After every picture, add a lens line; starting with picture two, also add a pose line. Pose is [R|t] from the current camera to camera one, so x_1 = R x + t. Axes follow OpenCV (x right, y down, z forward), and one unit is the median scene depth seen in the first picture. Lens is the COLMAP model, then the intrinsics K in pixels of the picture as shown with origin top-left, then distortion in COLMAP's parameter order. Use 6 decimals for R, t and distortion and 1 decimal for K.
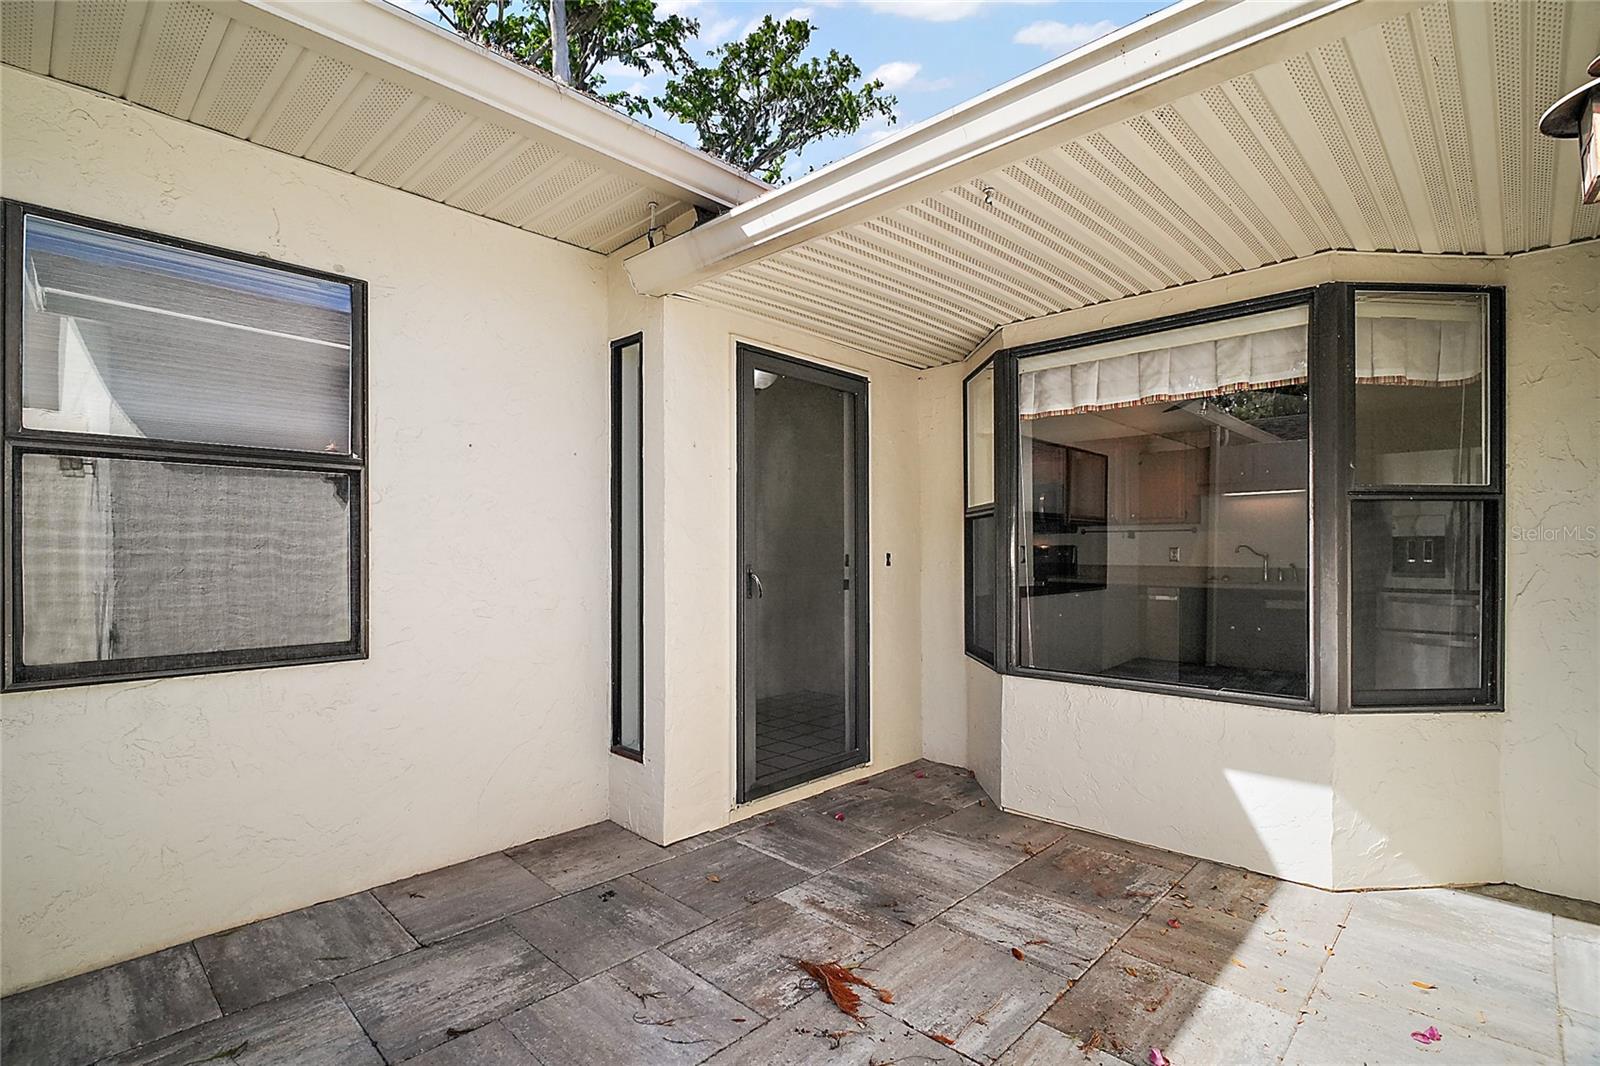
lens RADIAL K [[747.0, 0, 791.0], [0, 747.0, 543.1], [0, 0, 1]] dist [0.002858, -0.008707]
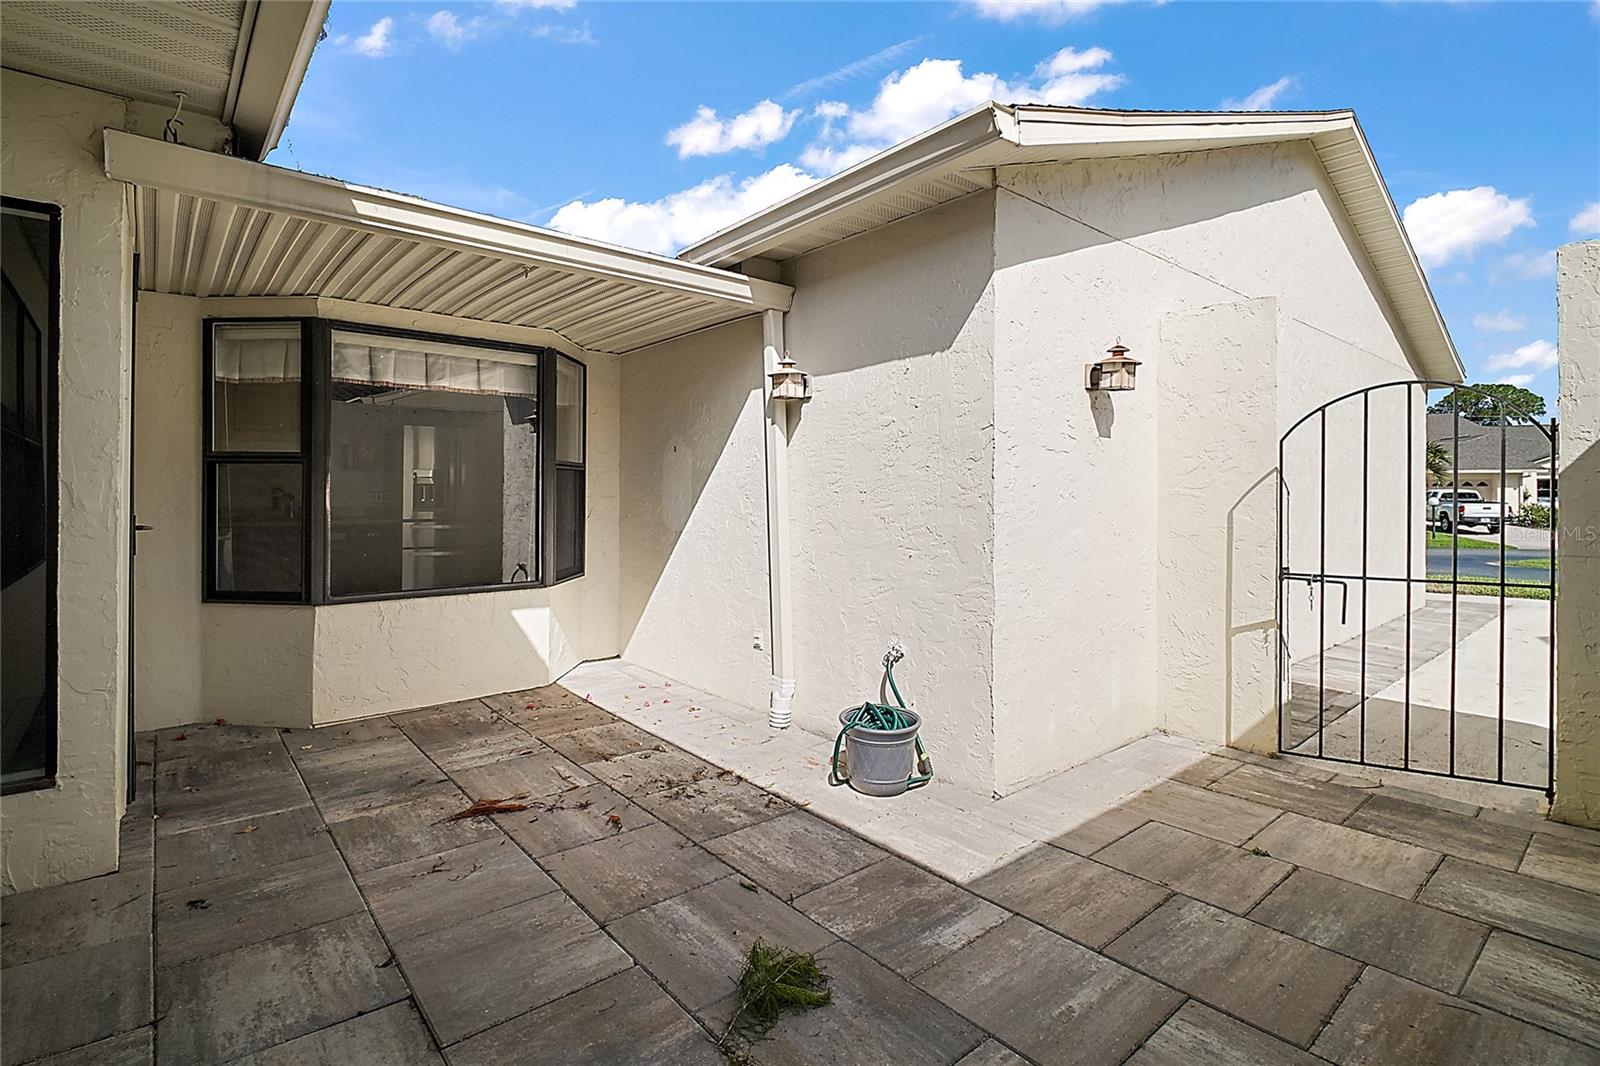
lens RADIAL K [[768.7, 0, 779.8], [0, 768.7, 488.3], [0, 0, 1]] dist [0.000791, -0.009615]
pose [[0.104707, 0.004629, 0.994492, -1.055578], [-0.019838, 0.999800, -0.002565, -0.017667], [-0.994305, -0.019460, 0.104778, 0.252595]]
